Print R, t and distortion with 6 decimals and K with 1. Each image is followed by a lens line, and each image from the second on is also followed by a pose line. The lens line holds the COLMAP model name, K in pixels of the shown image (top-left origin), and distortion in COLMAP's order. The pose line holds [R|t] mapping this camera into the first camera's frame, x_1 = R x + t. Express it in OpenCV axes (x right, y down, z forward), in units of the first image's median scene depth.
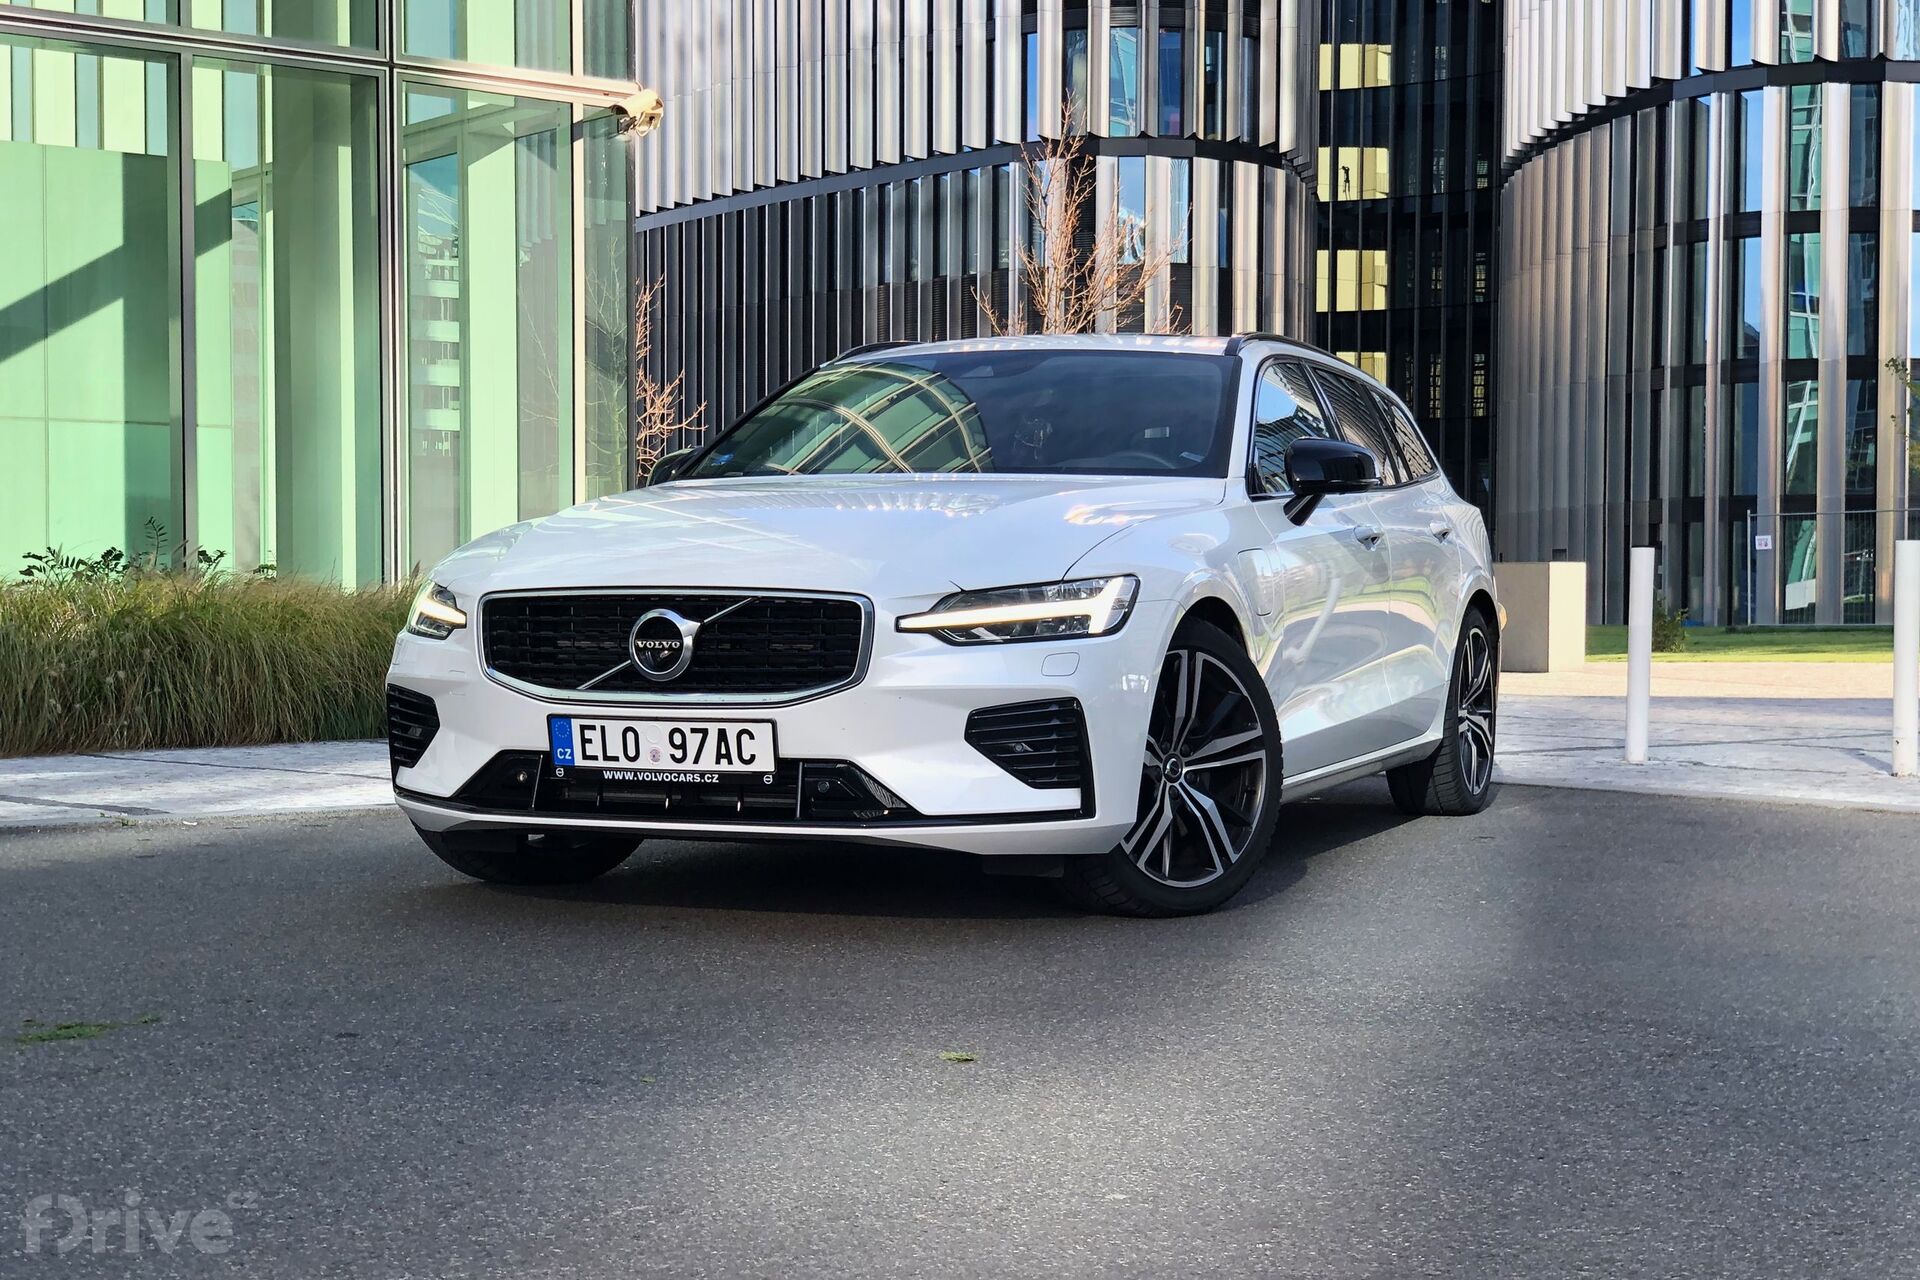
lens RADIAL K [[2857.2, 0, 953.0], [0, 2857.2, 691.7], [0, 0, 1]] dist [0.085915, -0.060040]
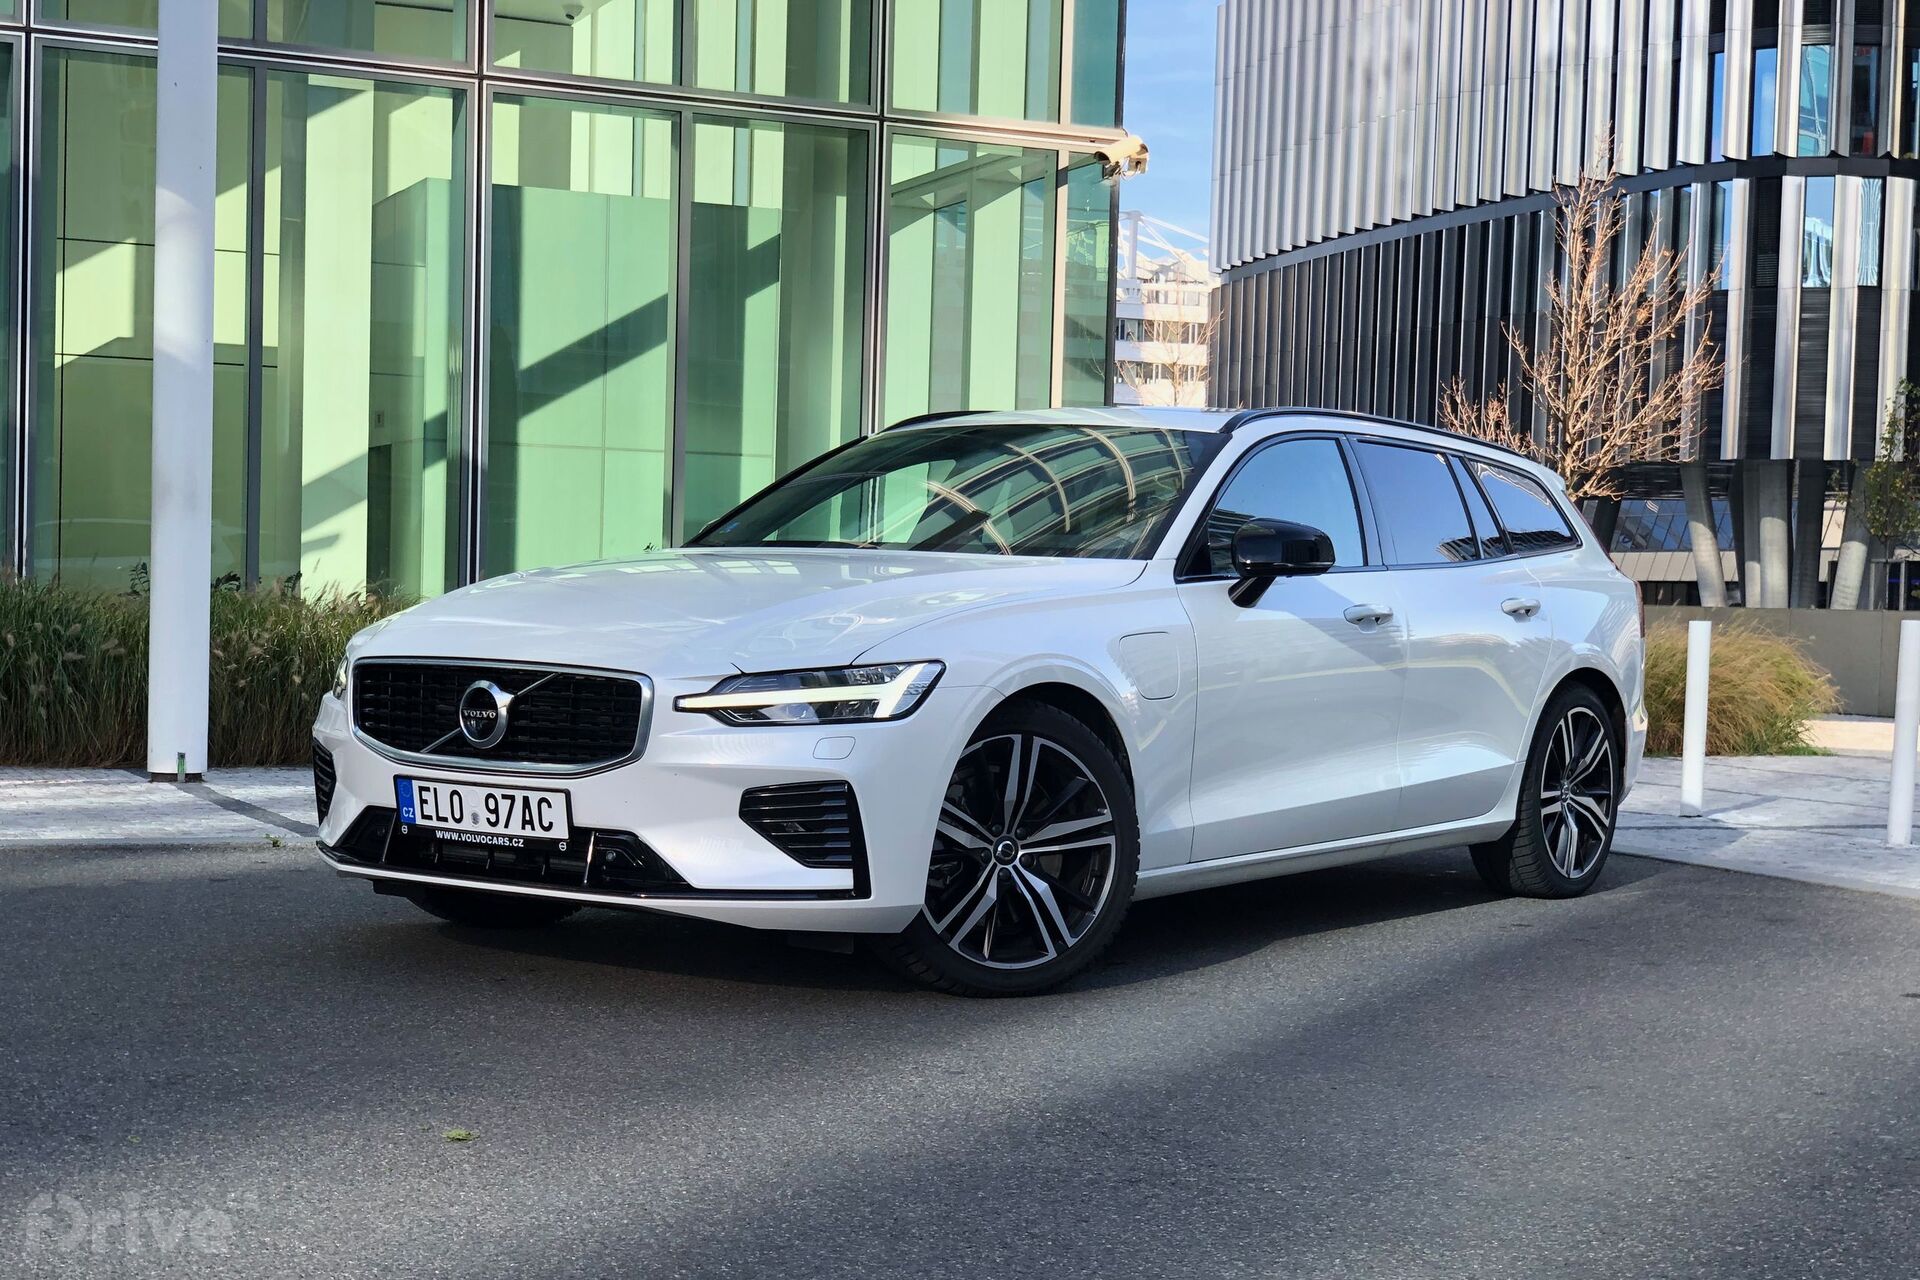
lens RADIAL K [[2806.1, 0, 955.5], [0, 2806.1, 688.8], [0, 0, 1]] dist [0.170015, -0.736364]
pose [[0.967397, 0.033794, -0.250999, 0.218030], [-0.035229, 0.999379, -0.001225, -0.020343], [0.250802, 0.010028, 0.967986, 0.022082]]
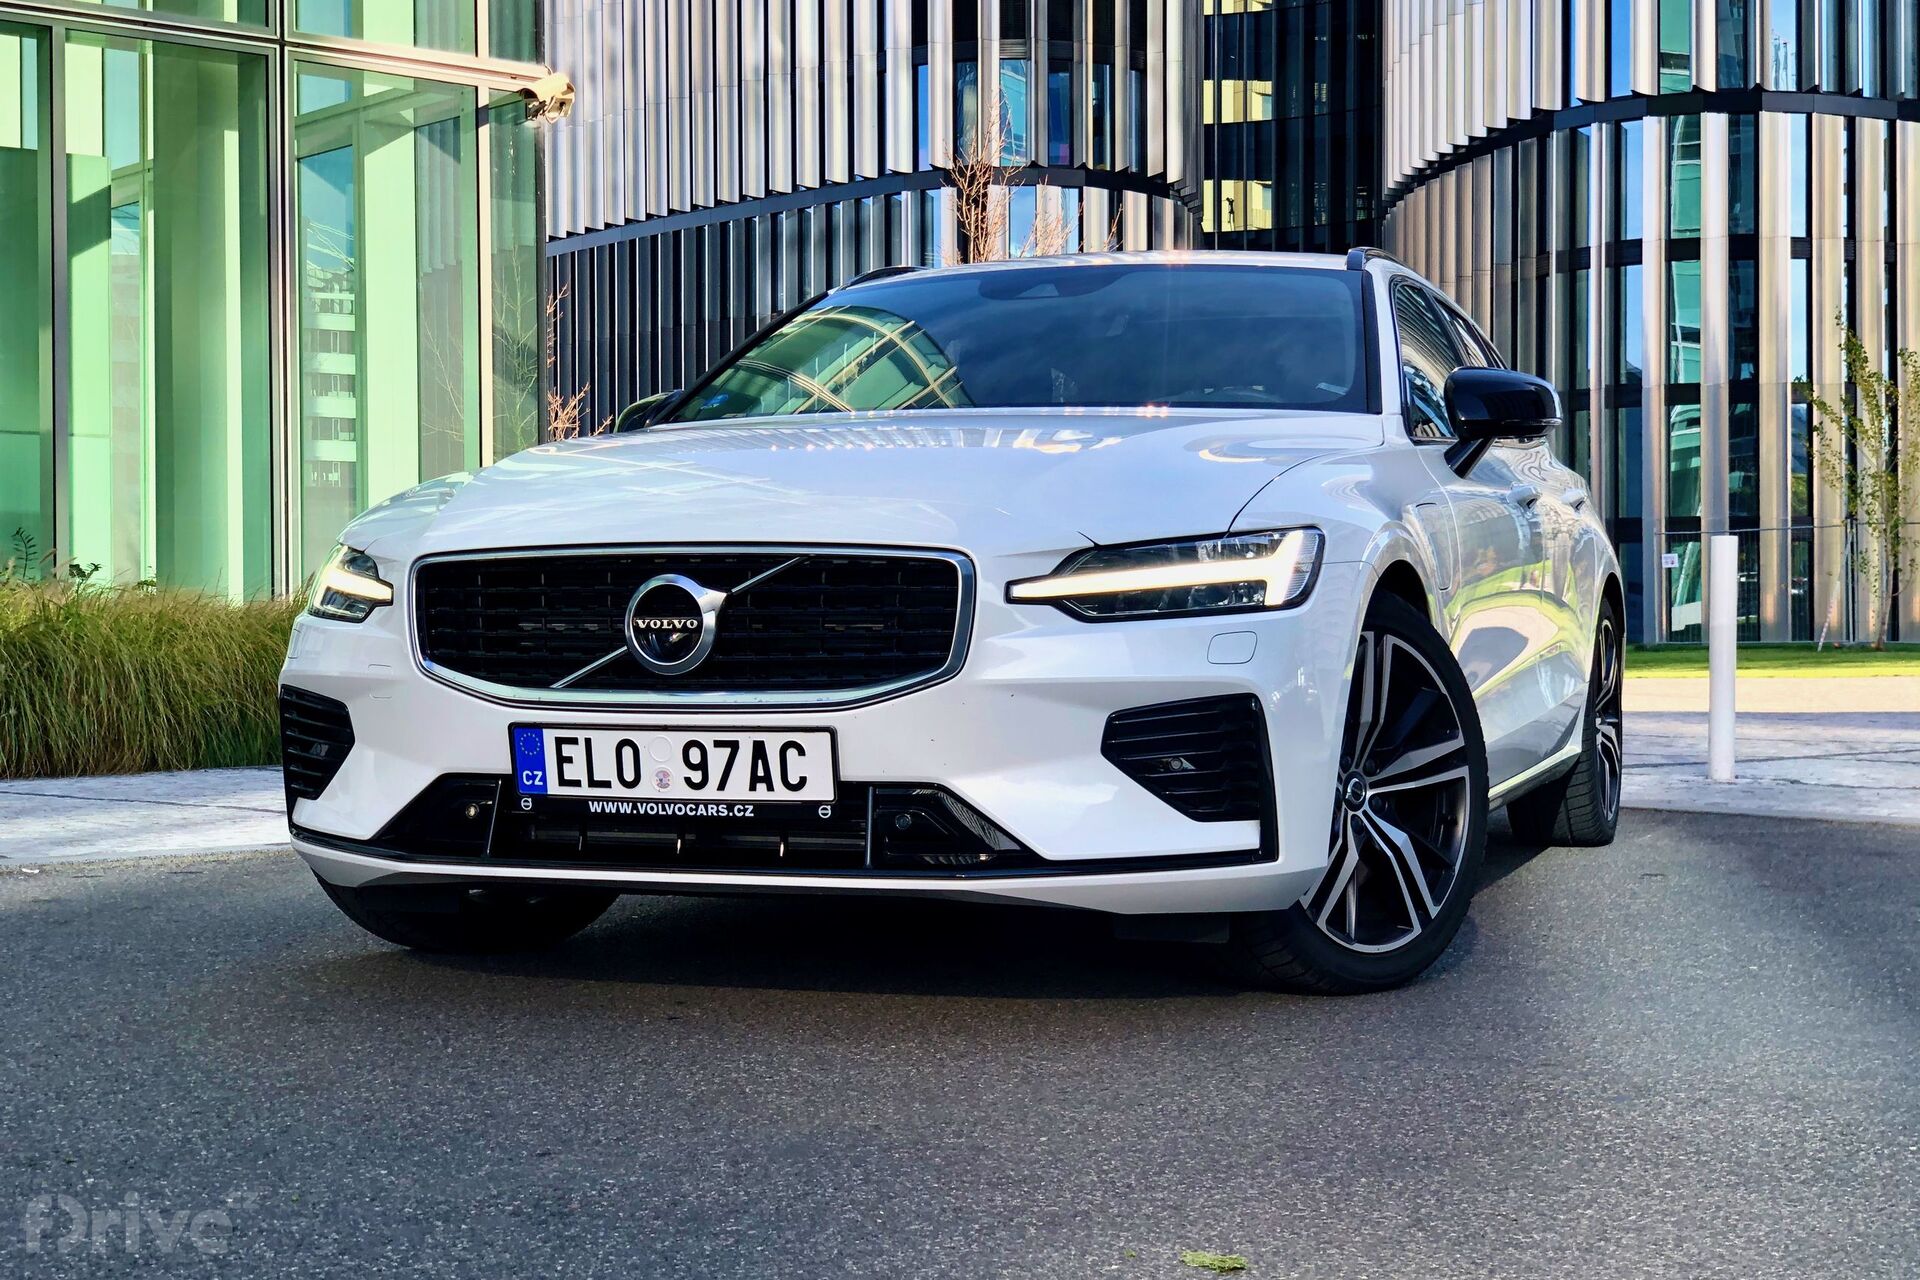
lens RADIAL K [[2774.4, 0, 960.0], [0, 2774.4, 640.0], [0, 0, 1]] dist [0.175882, -0.679608]
pose [[0.998974, -0.005590, 0.044937, -0.040548], [0.006841, 0.999592, -0.027746, 0.004870], [-0.044764, 0.028025, 0.998604, 0.201229]]
